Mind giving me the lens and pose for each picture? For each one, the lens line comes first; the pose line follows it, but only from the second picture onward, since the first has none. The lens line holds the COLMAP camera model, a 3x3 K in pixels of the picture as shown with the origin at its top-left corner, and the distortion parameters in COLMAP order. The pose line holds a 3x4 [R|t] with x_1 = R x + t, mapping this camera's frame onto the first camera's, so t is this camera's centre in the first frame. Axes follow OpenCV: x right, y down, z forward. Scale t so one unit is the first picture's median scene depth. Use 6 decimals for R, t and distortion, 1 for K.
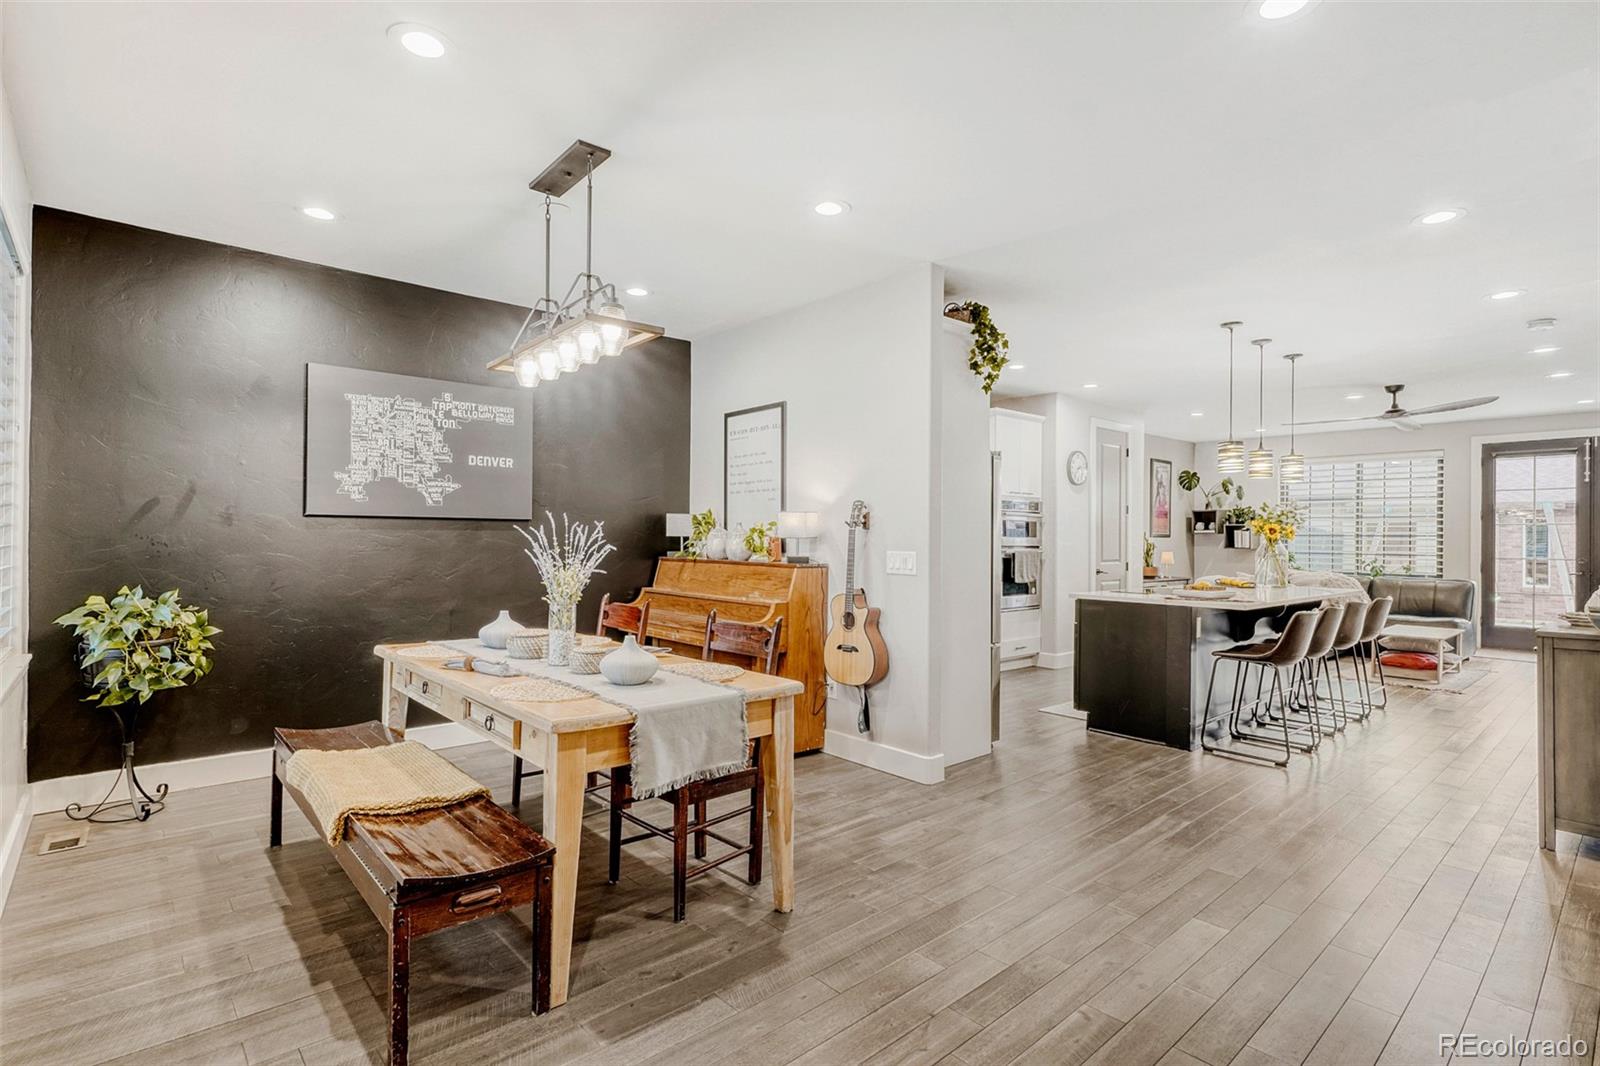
lens RADIAL K [[778.0, 0, 796.4], [0, 778.0, 535.5], [0, 0, 1]] dist [0.010125, -0.003796]
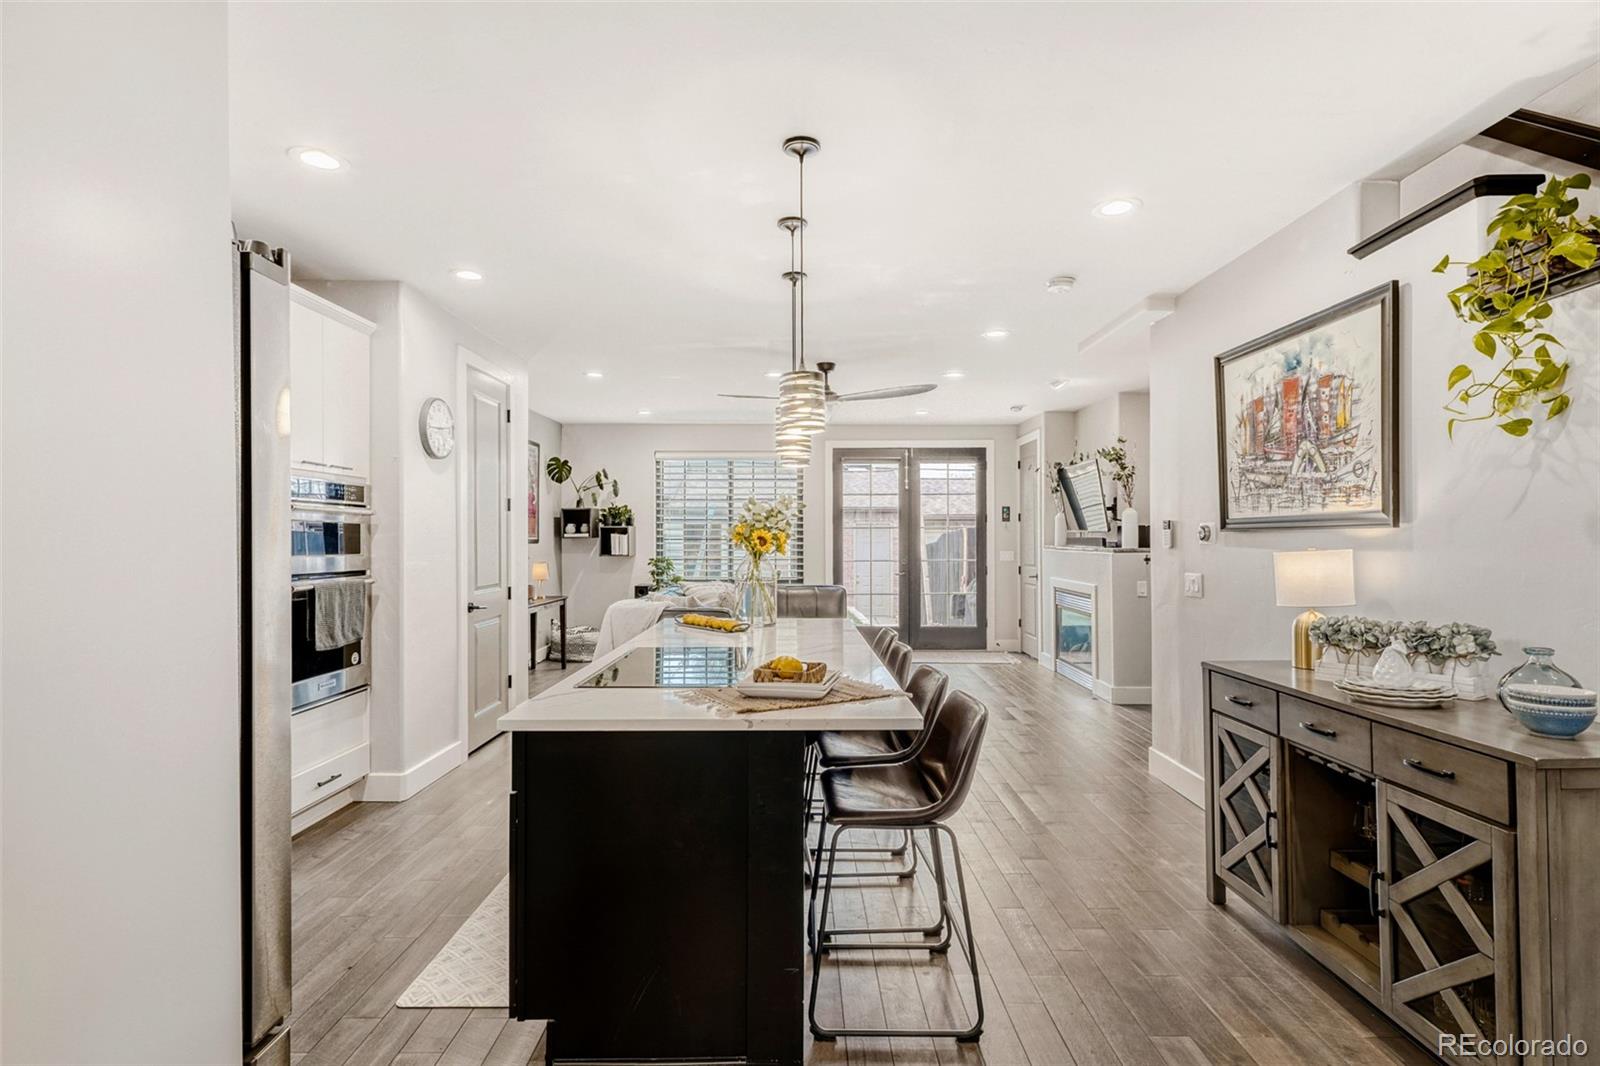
lens RADIAL K [[778.0, 0, 800.2], [0, 778.0, 532.3], [0, 0, 1]] dist [0.010125, -0.003796]
pose [[0.661824, -0.003398, 0.749652, 0.185079], [0.004937, 0.999988, 0.000174, -0.016844], [-0.749643, 0.003586, 0.661833, 0.716395]]
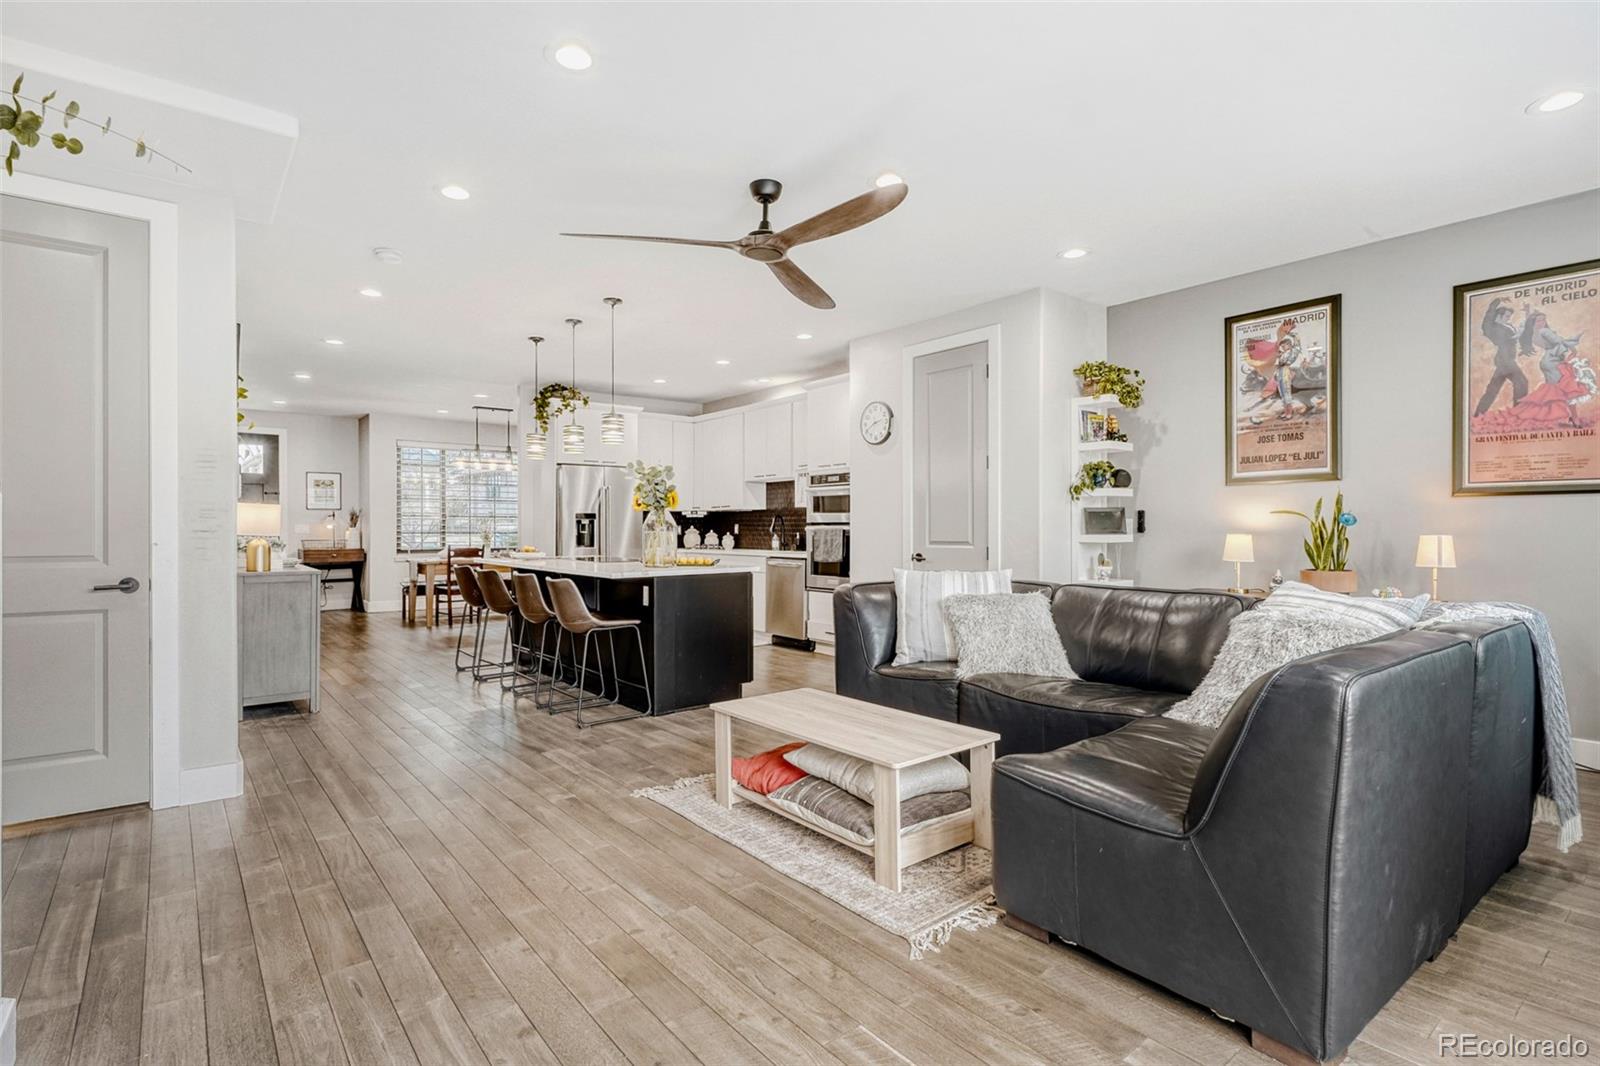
lens RADIAL K [[778.0, 0, 804.1], [0, 778.0, 530.7], [0, 0, 1]] dist [0.010125, -0.003796]
pose [[-0.039686, -0.005221, -0.999199, 1.916734], [0.003584, 0.999979, -0.005367, 0.044150], [0.999206, -0.003794, -0.039666, 1.593011]]
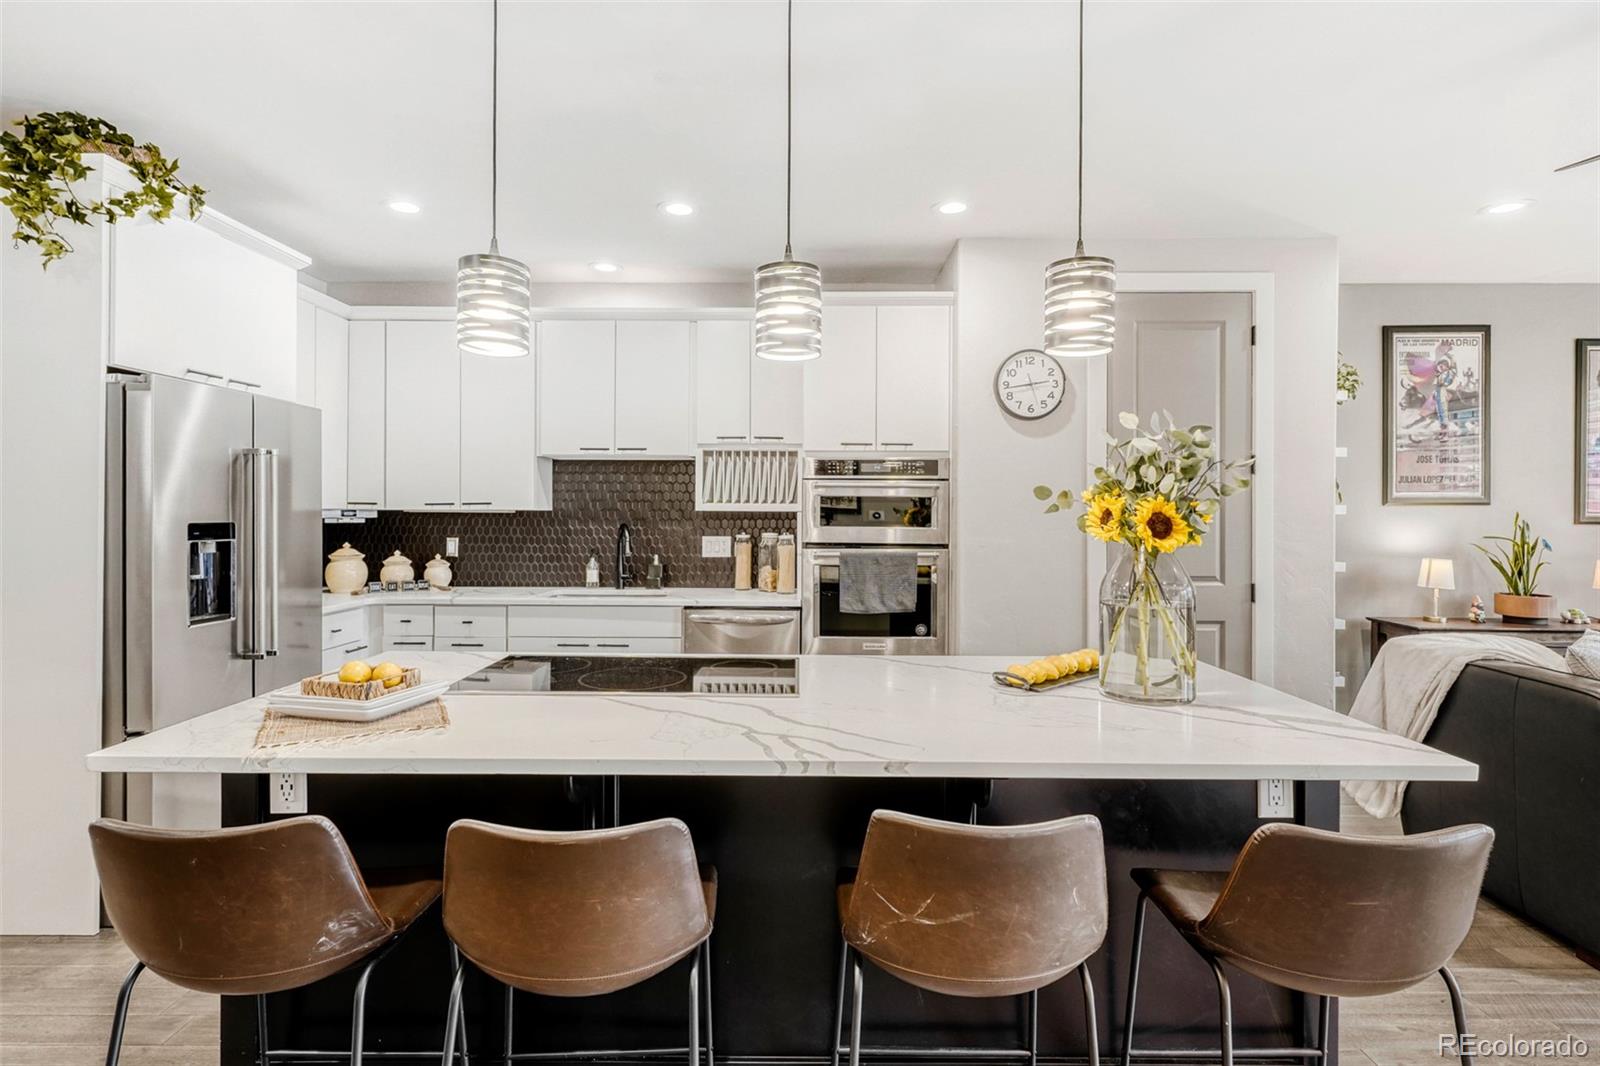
lens RADIAL K [[778.0, 0, 797.5], [0, 778.0, 513.8], [0, 0, 1]] dist [0.010125, -0.003796]
pose [[0.746711, -0.003679, -0.665138, 0.955673], [0.003018, 0.999993, -0.002143, -0.009097], [0.665142, -0.000407, 0.746717, 0.901128]]
